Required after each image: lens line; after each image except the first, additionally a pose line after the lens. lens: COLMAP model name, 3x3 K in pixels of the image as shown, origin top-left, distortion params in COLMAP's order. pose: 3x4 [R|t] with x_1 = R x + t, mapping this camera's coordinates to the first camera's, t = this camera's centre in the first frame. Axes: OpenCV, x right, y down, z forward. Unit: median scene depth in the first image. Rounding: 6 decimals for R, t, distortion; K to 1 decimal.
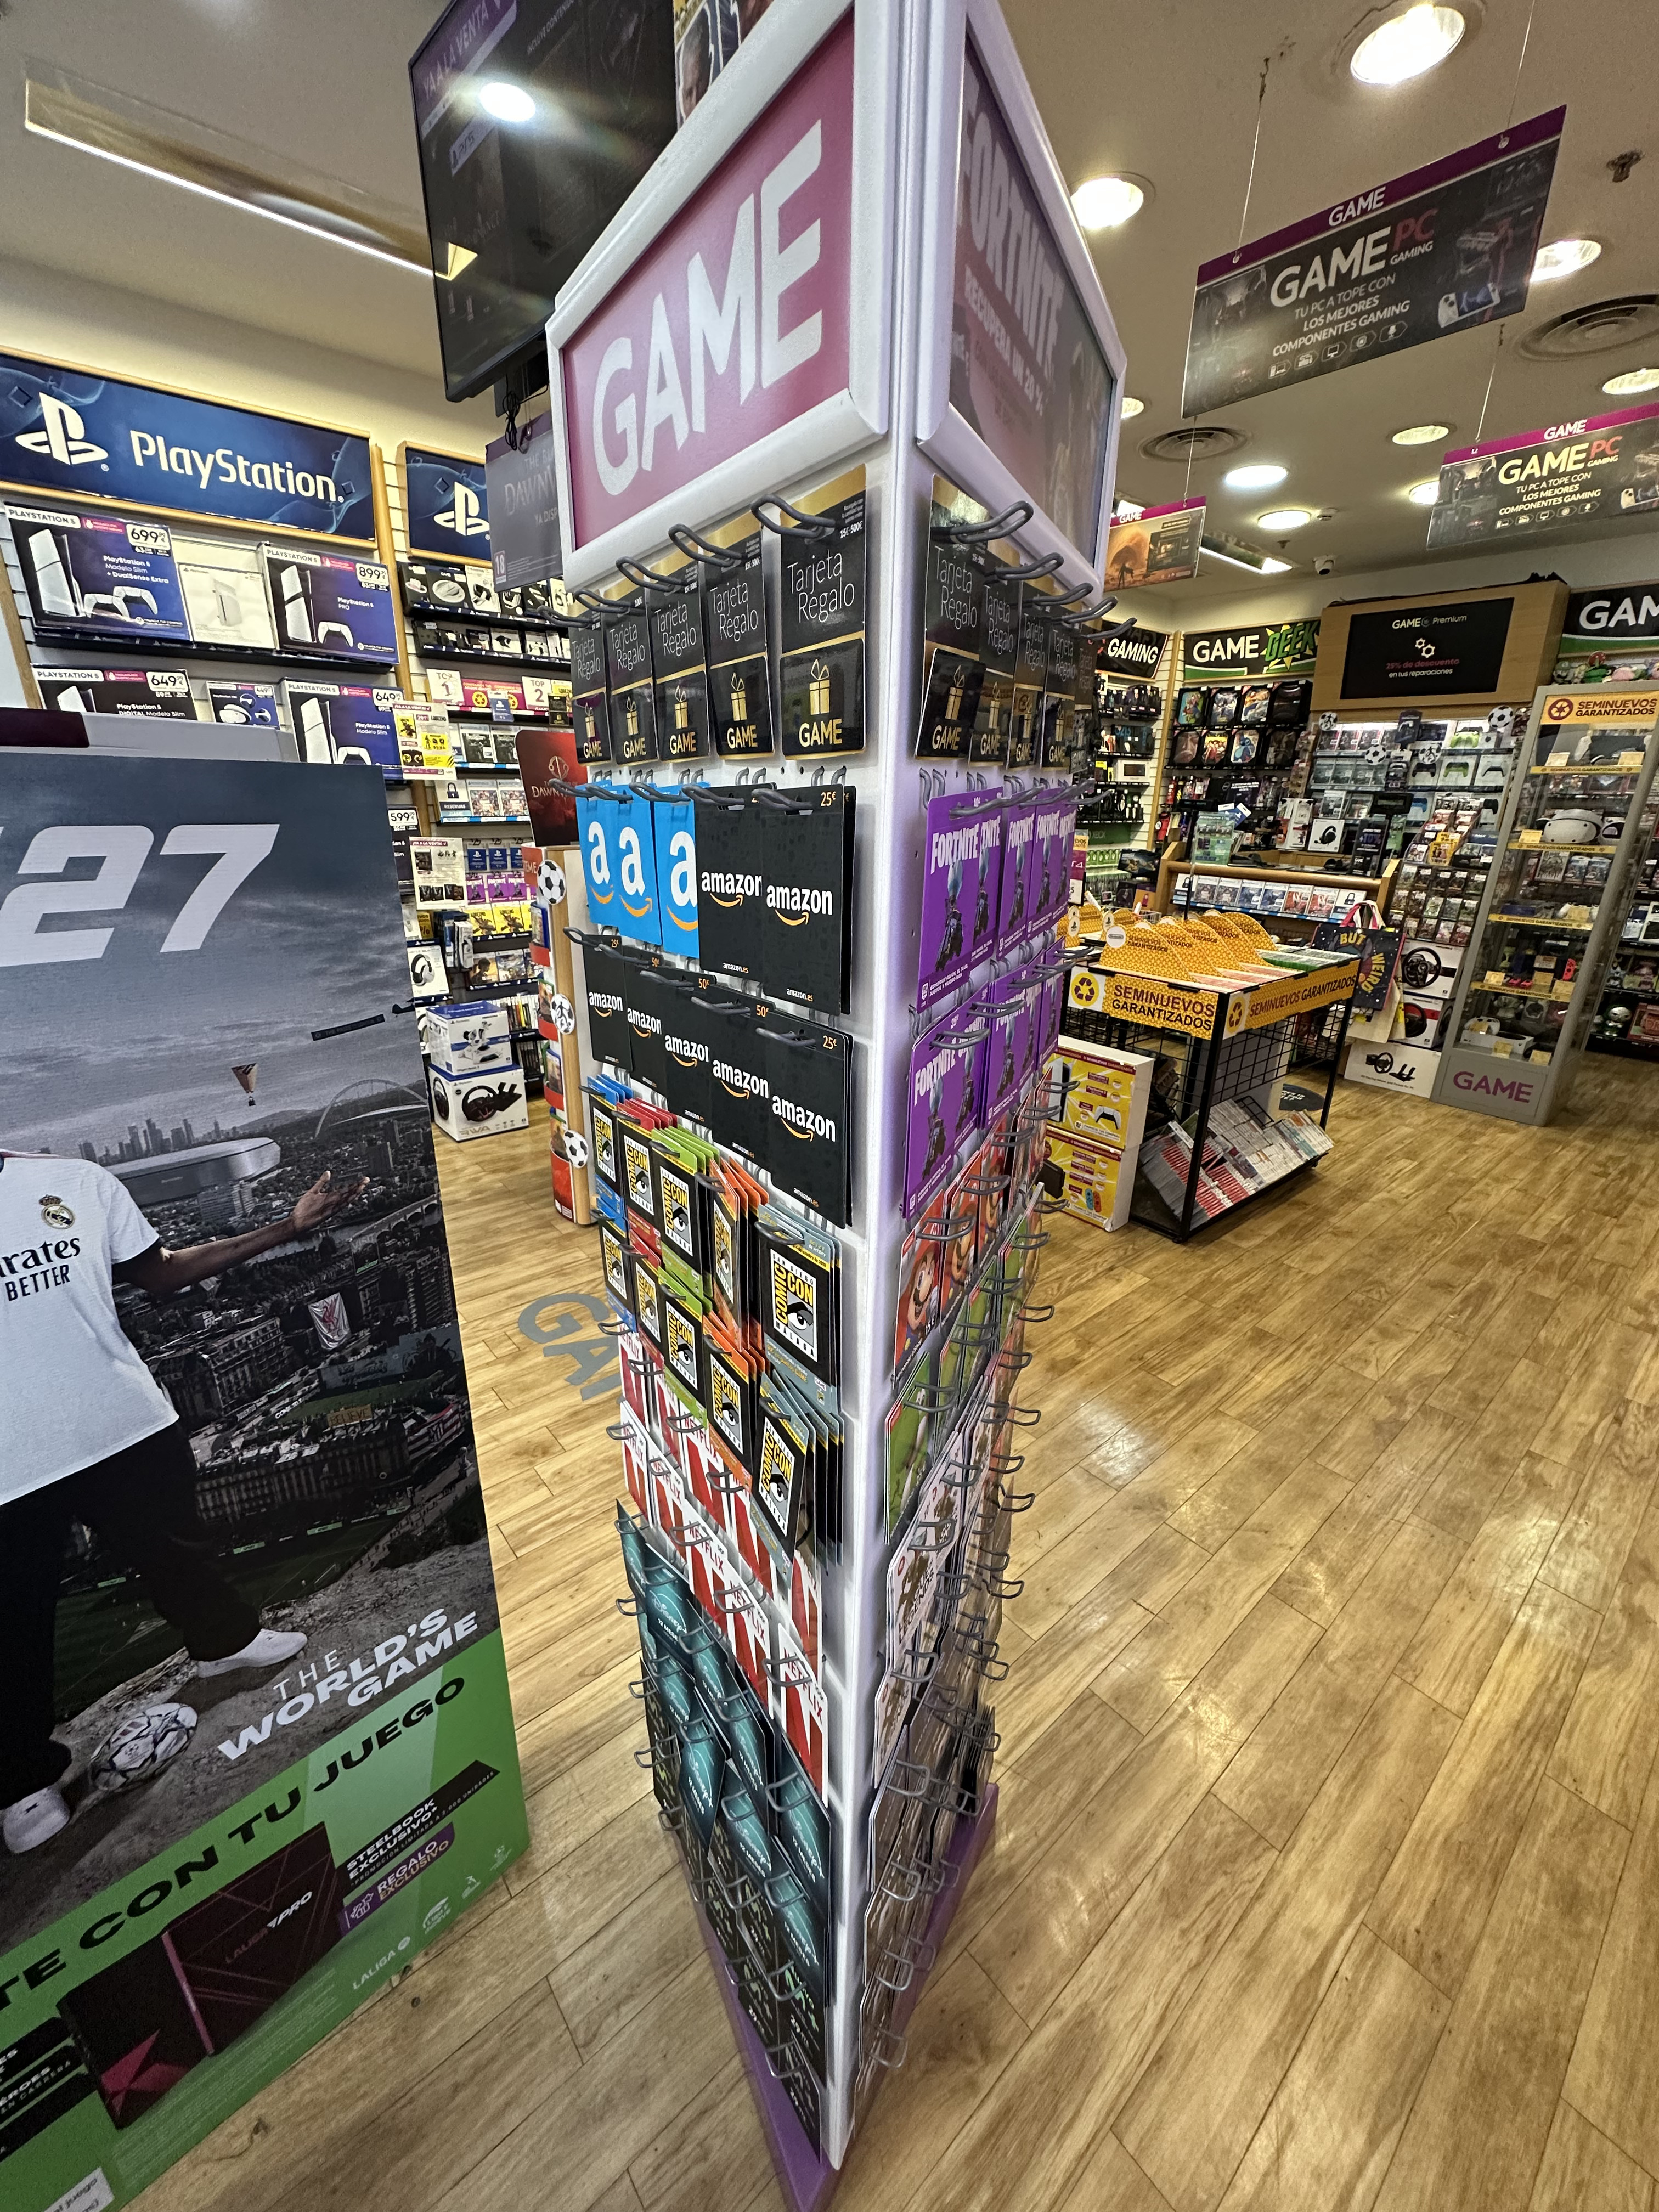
lens RADIAL K [[883.0, 0, 831.0], [0, 883.0, 1104.1], [0, 0, 1]] dist [-0.003984, 0.000751]
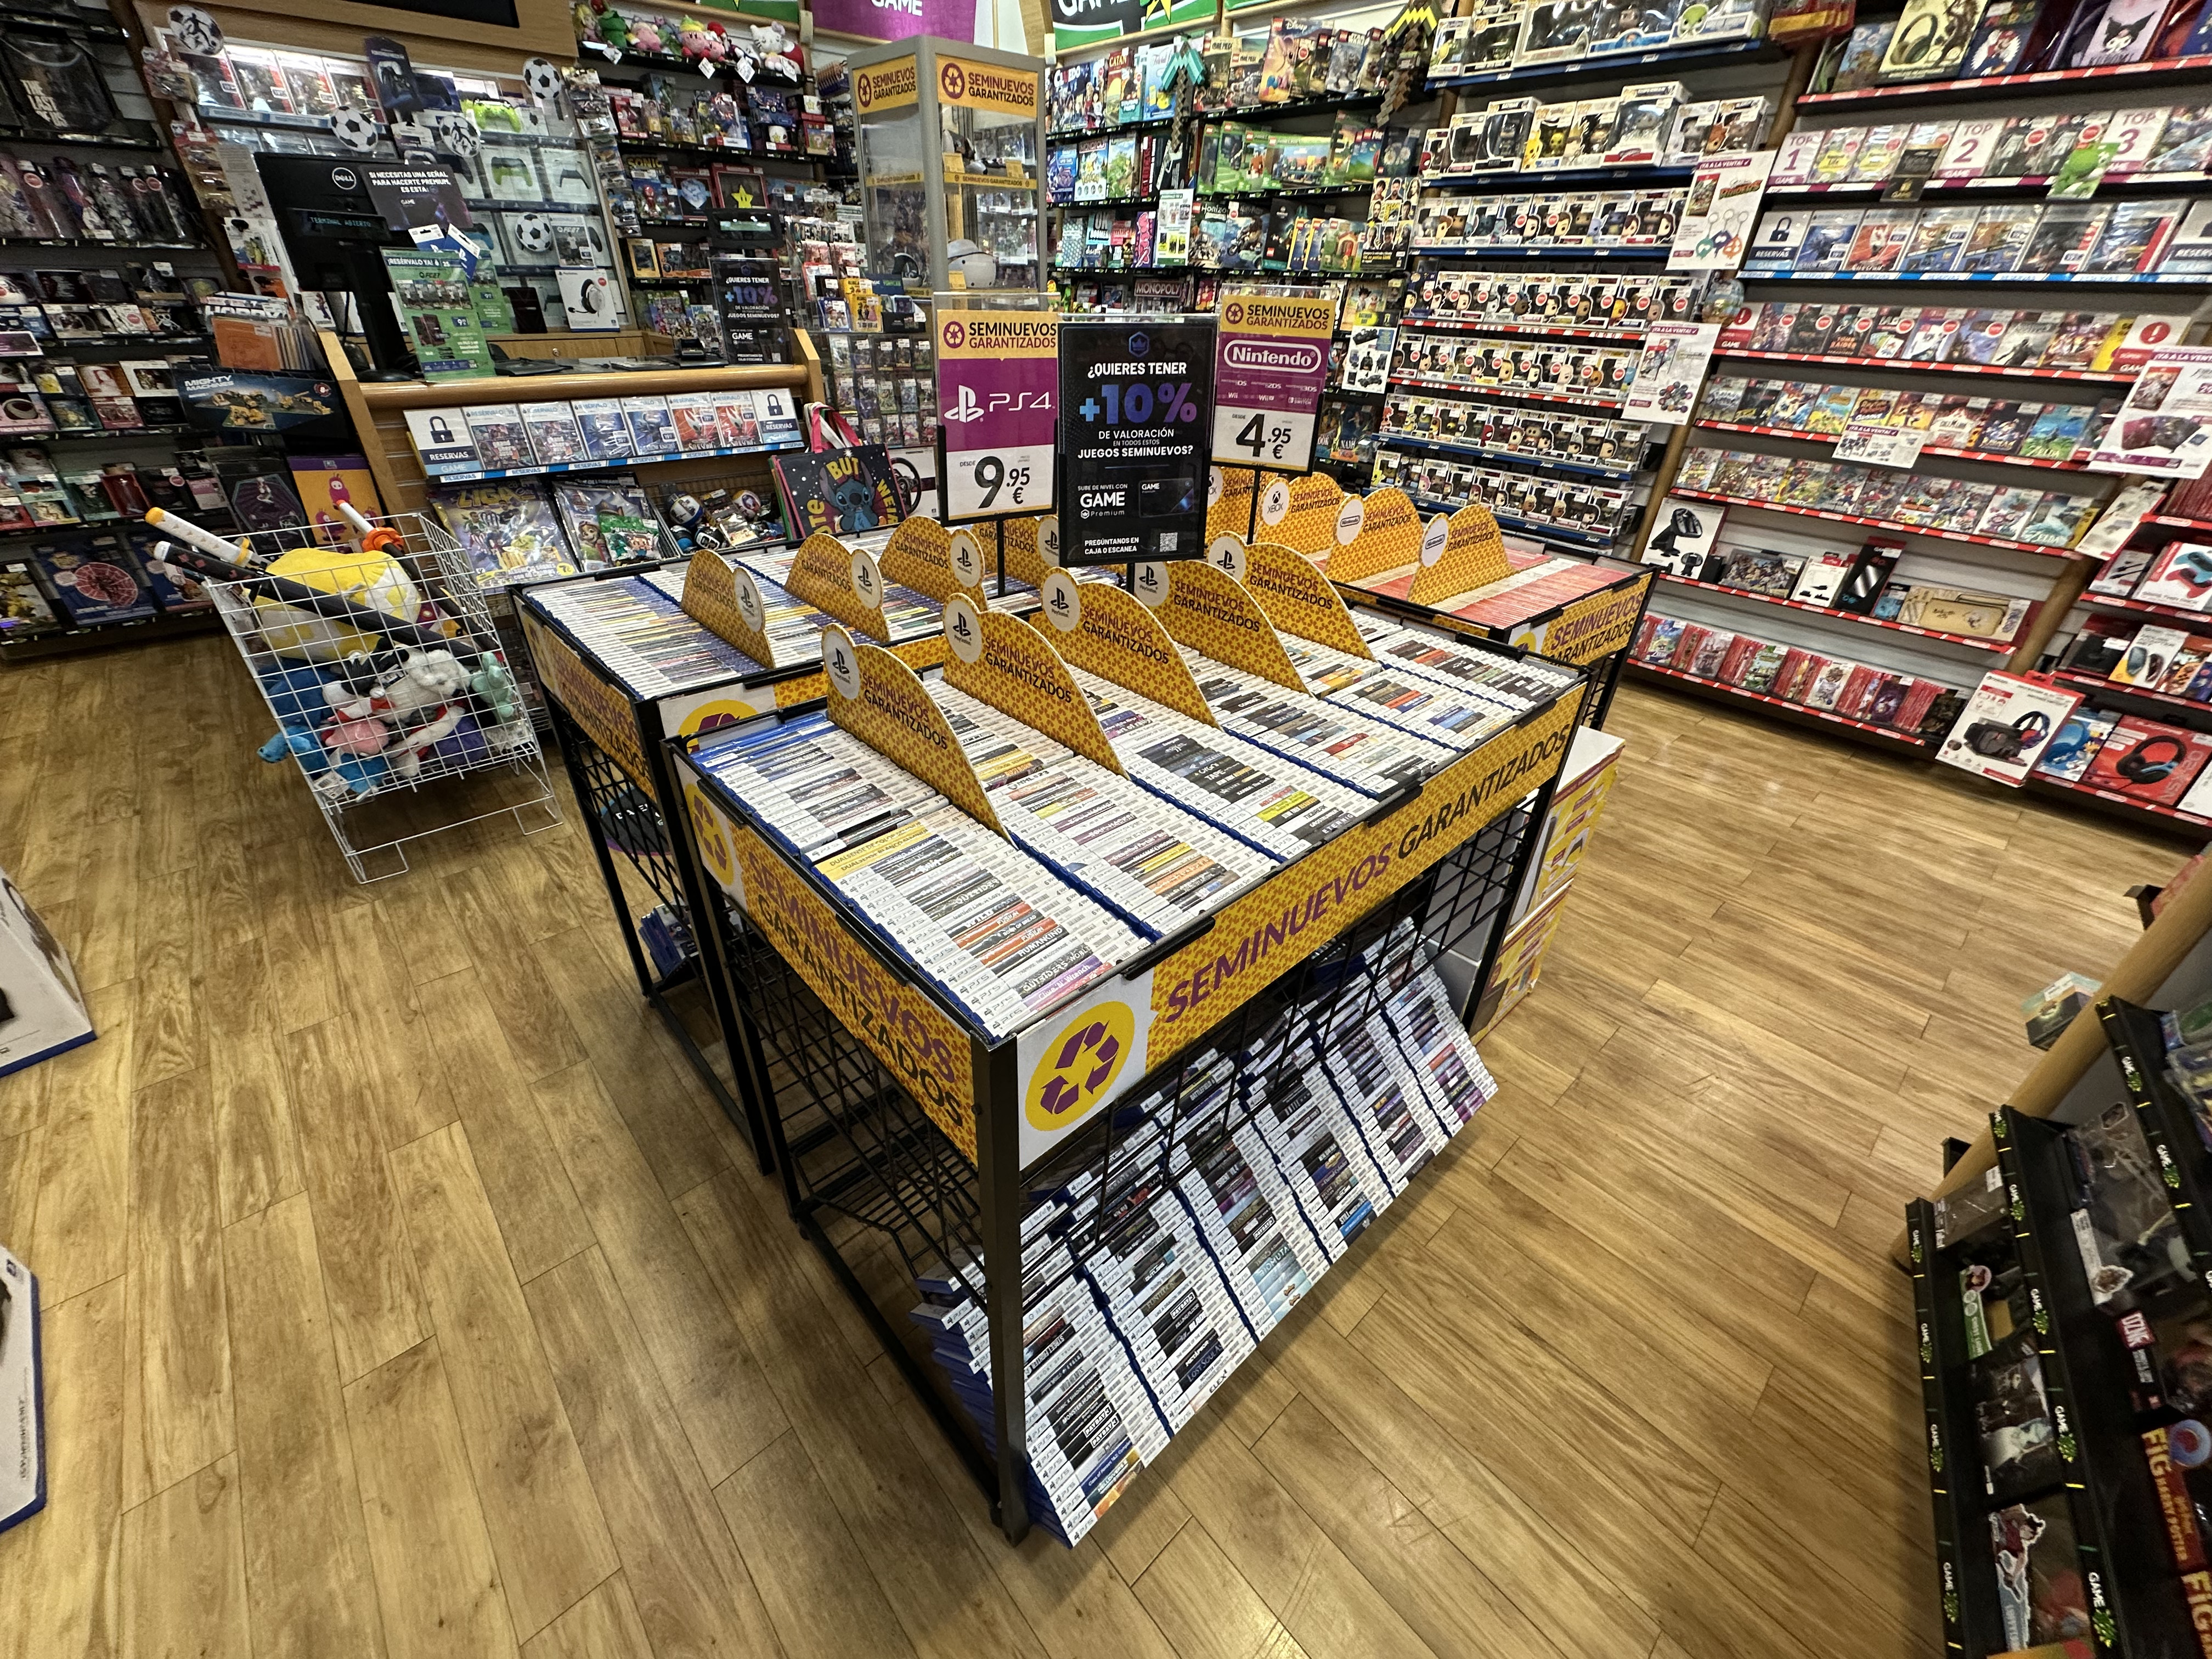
lens RADIAL K [[882.1, 0, 1104.4], [0, 882.1, 827.9], [0, 0, 1]] dist [-0.002768, 0.000540]
pose [[-0.025059, -0.548889, 0.835519, -0.098623], [0.321452, 0.786971, 0.526637, -0.265327], [-0.946594, 0.281776, 0.156720, 0.814497]]
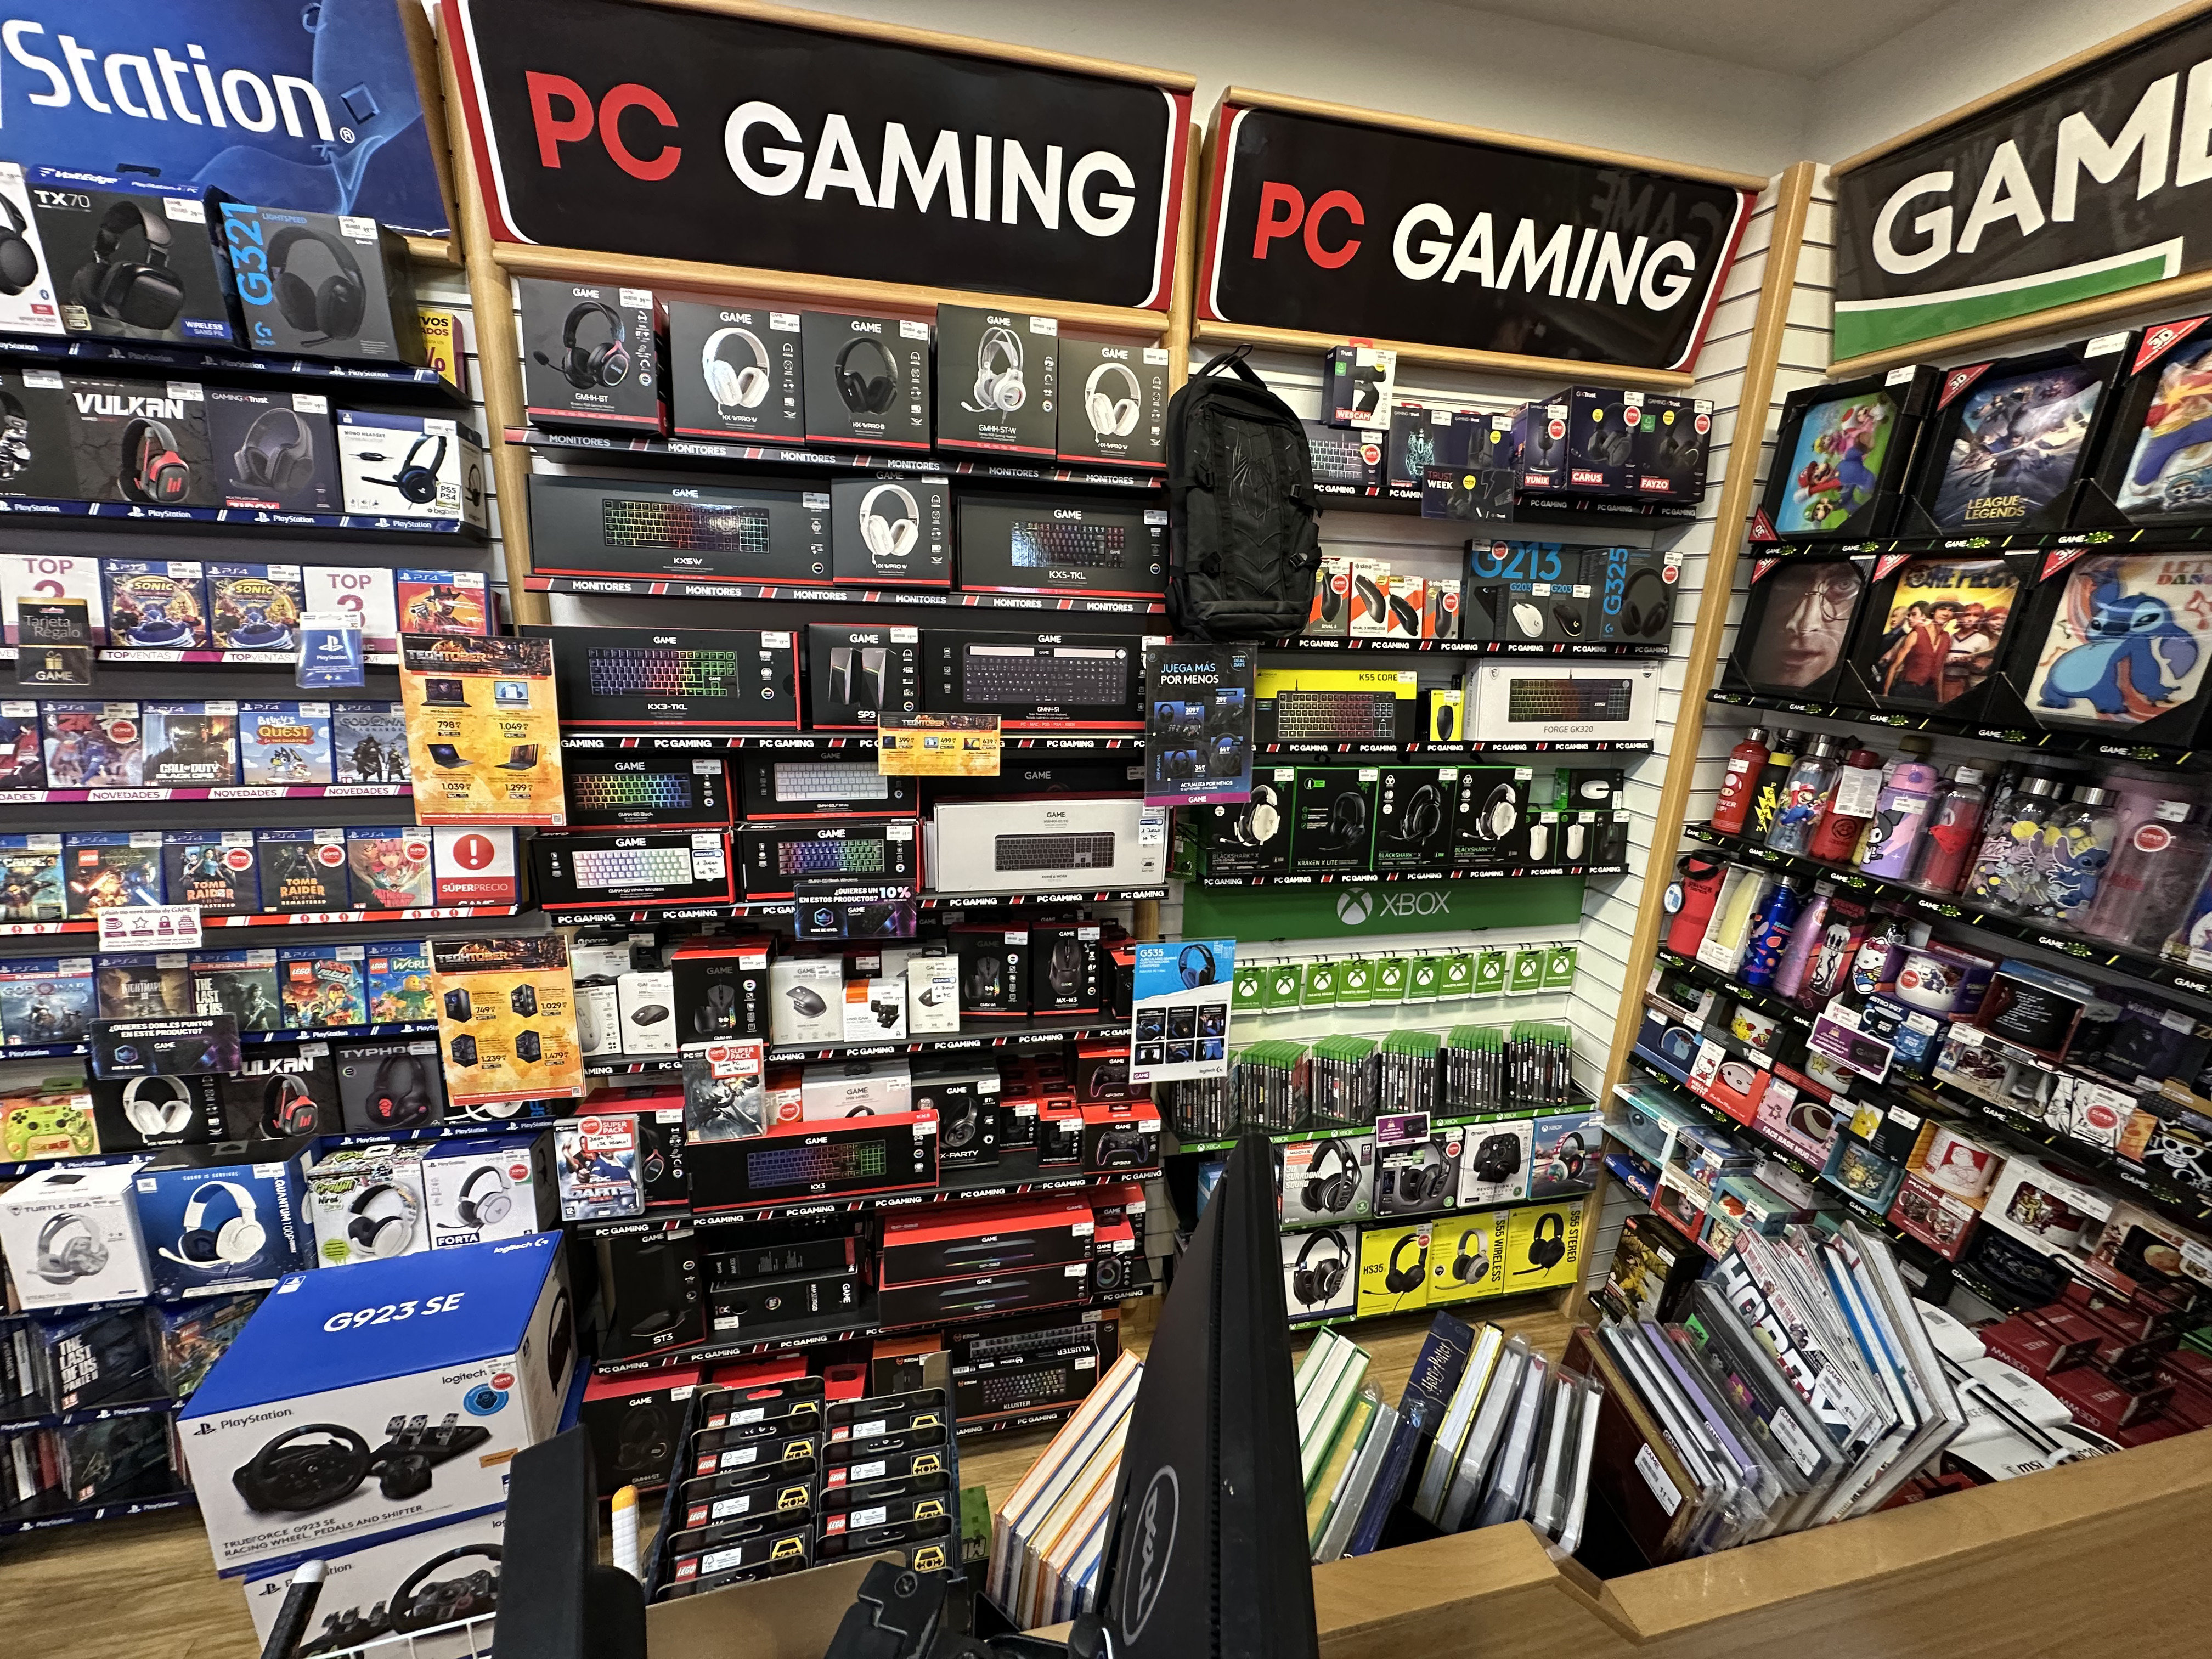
lens RADIAL K [[878.7, 0, 1105.4], [0, 878.7, 827.8], [0, 0, 1]] dist [-0.001801, 0.000443]
pose [[0.883956, 0.130027, -0.449127, 0.557044], [-0.176312, 0.982341, -0.062614, -0.481058], [0.433054, 0.134535, 0.891271, 1.133452]]
